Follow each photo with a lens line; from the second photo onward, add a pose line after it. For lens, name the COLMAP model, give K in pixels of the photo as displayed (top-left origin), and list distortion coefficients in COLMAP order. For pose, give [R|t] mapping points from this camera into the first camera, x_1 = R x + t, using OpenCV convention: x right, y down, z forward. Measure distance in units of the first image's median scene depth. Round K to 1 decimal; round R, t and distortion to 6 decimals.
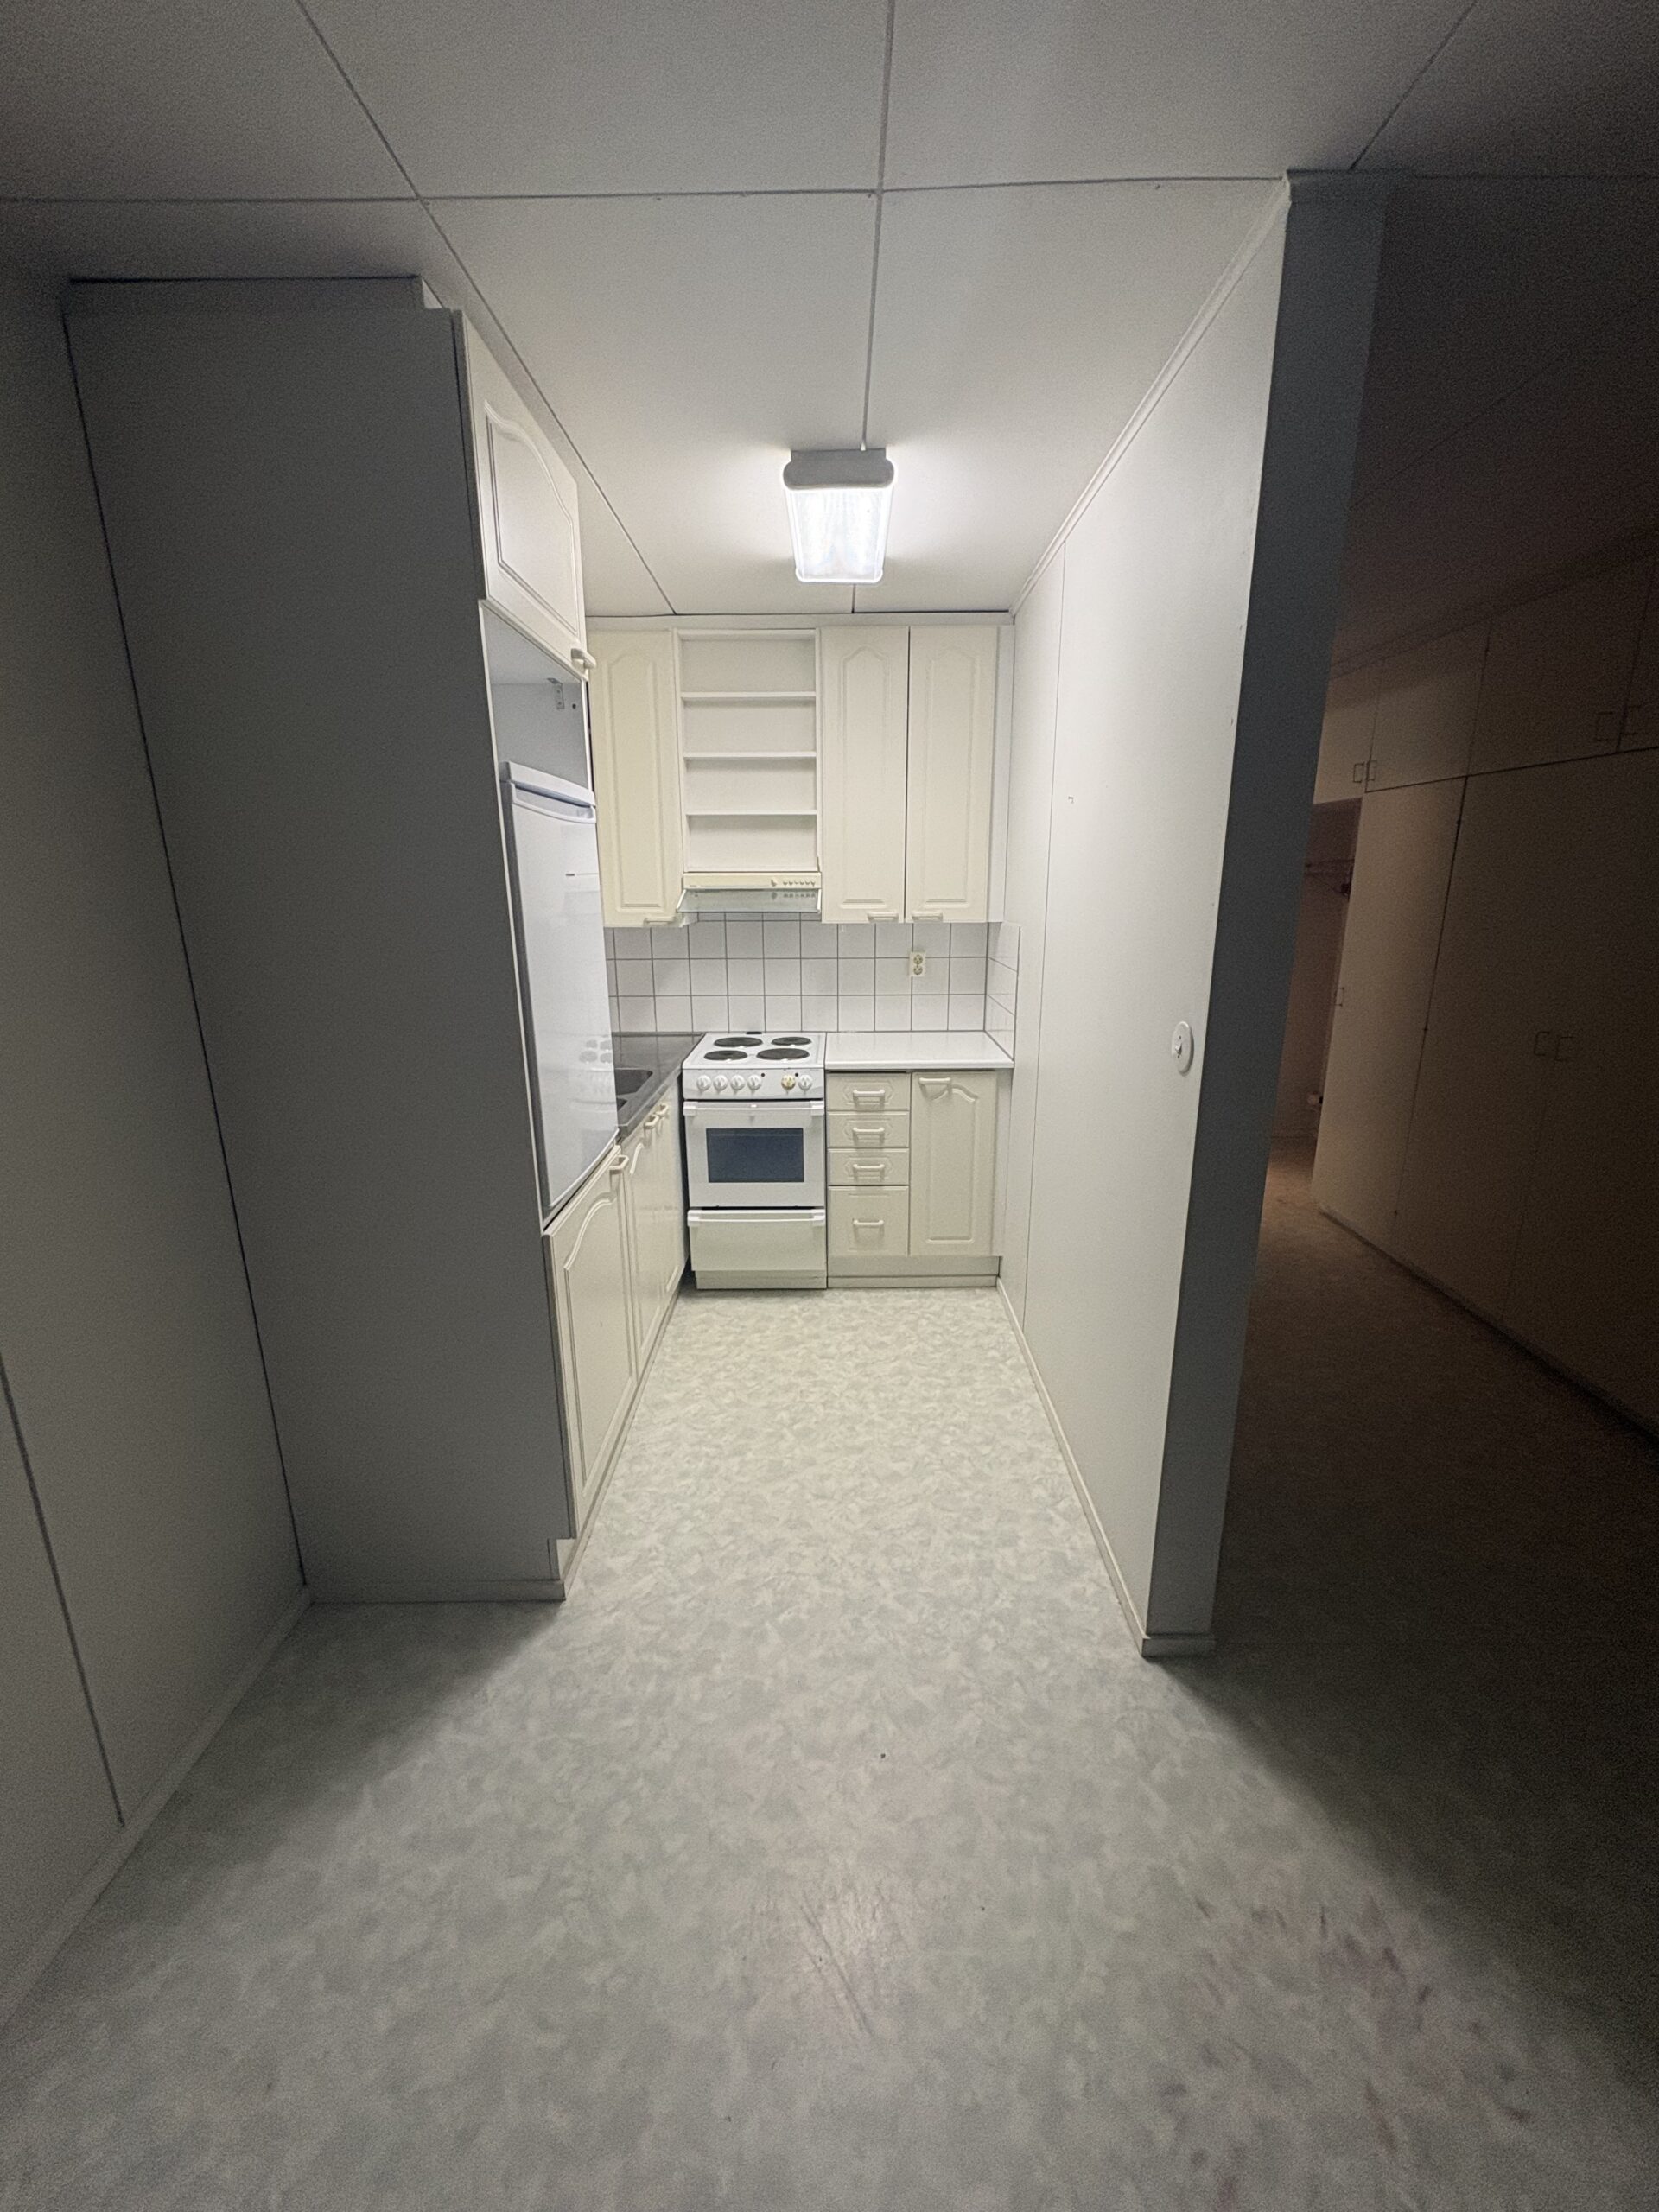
lens RADIAL K [[877.1, 0, 829.5], [0, 877.1, 1106.0], [0, 0, 1]] dist [-0.001258, -0.000127]
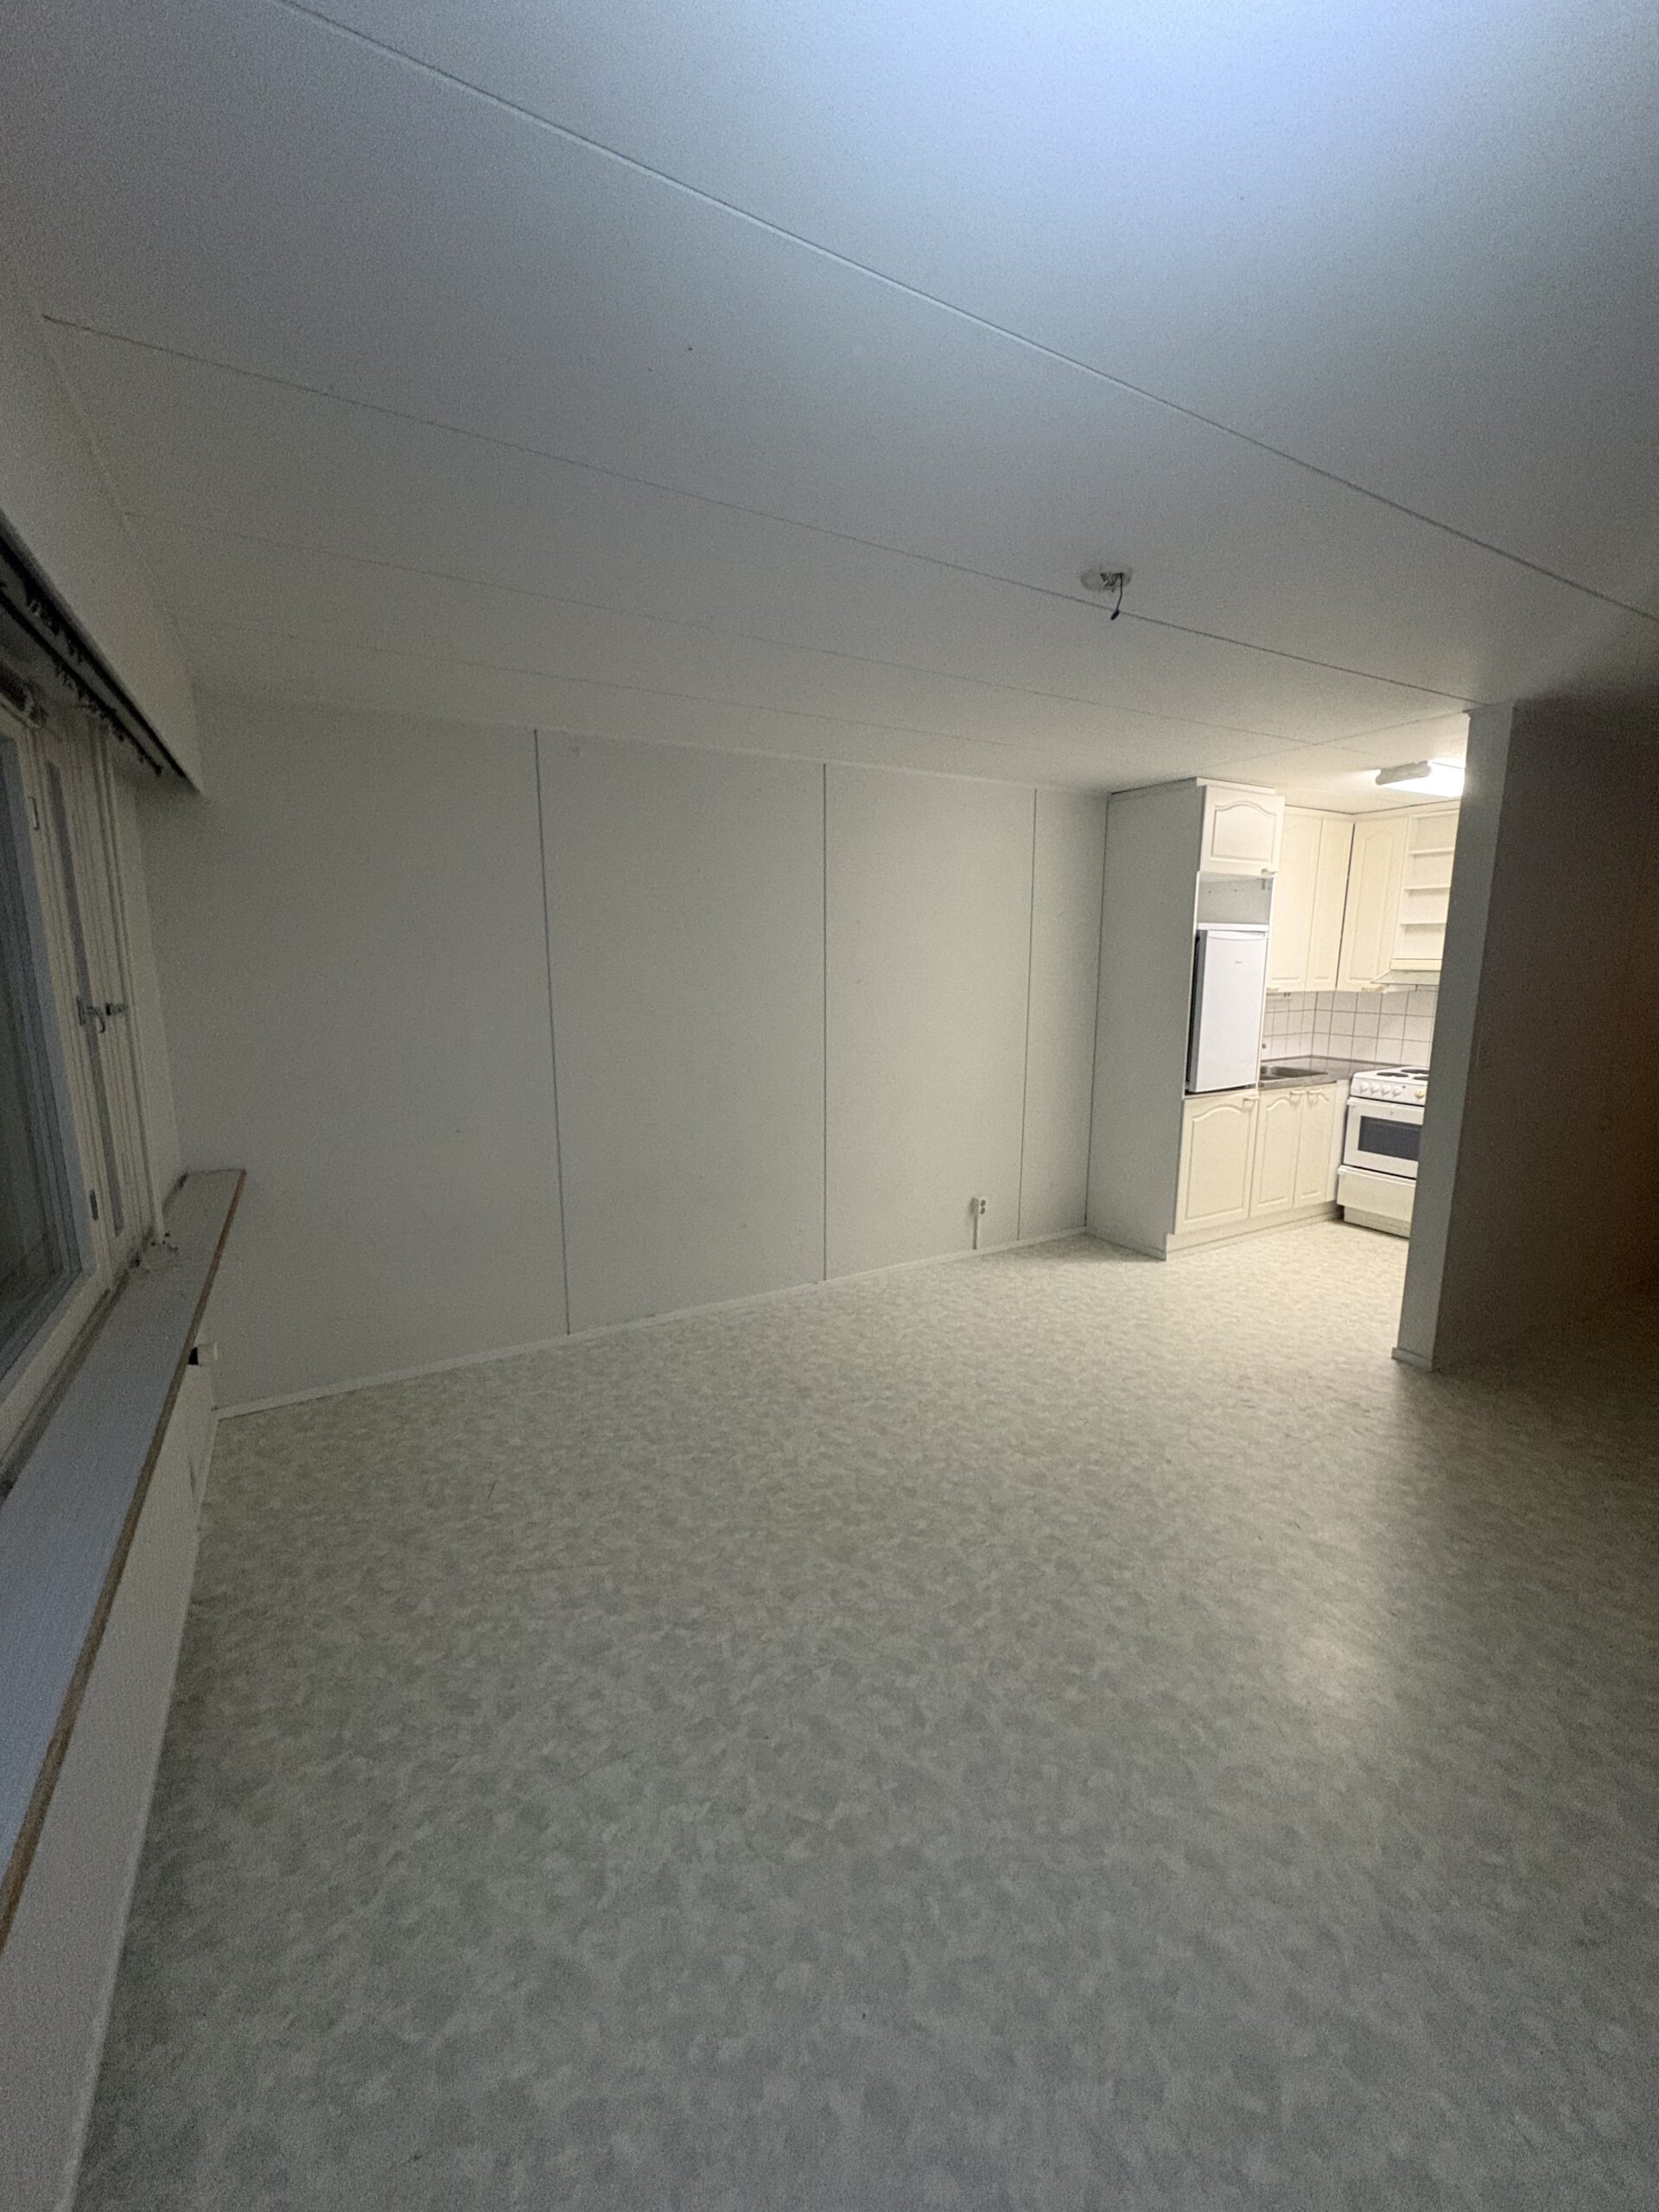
lens RADIAL K [[877.1, 0, 829.5], [0, 877.1, 1106.0], [0, 0, 1]] dist [-0.001258, -0.000127]
pose [[0.504633, 0.154154, -0.849460, 1.017132], [-0.217699, 0.974855, 0.047583, 0.200630], [0.835436, 0.160914, 0.525504, -0.925753]]
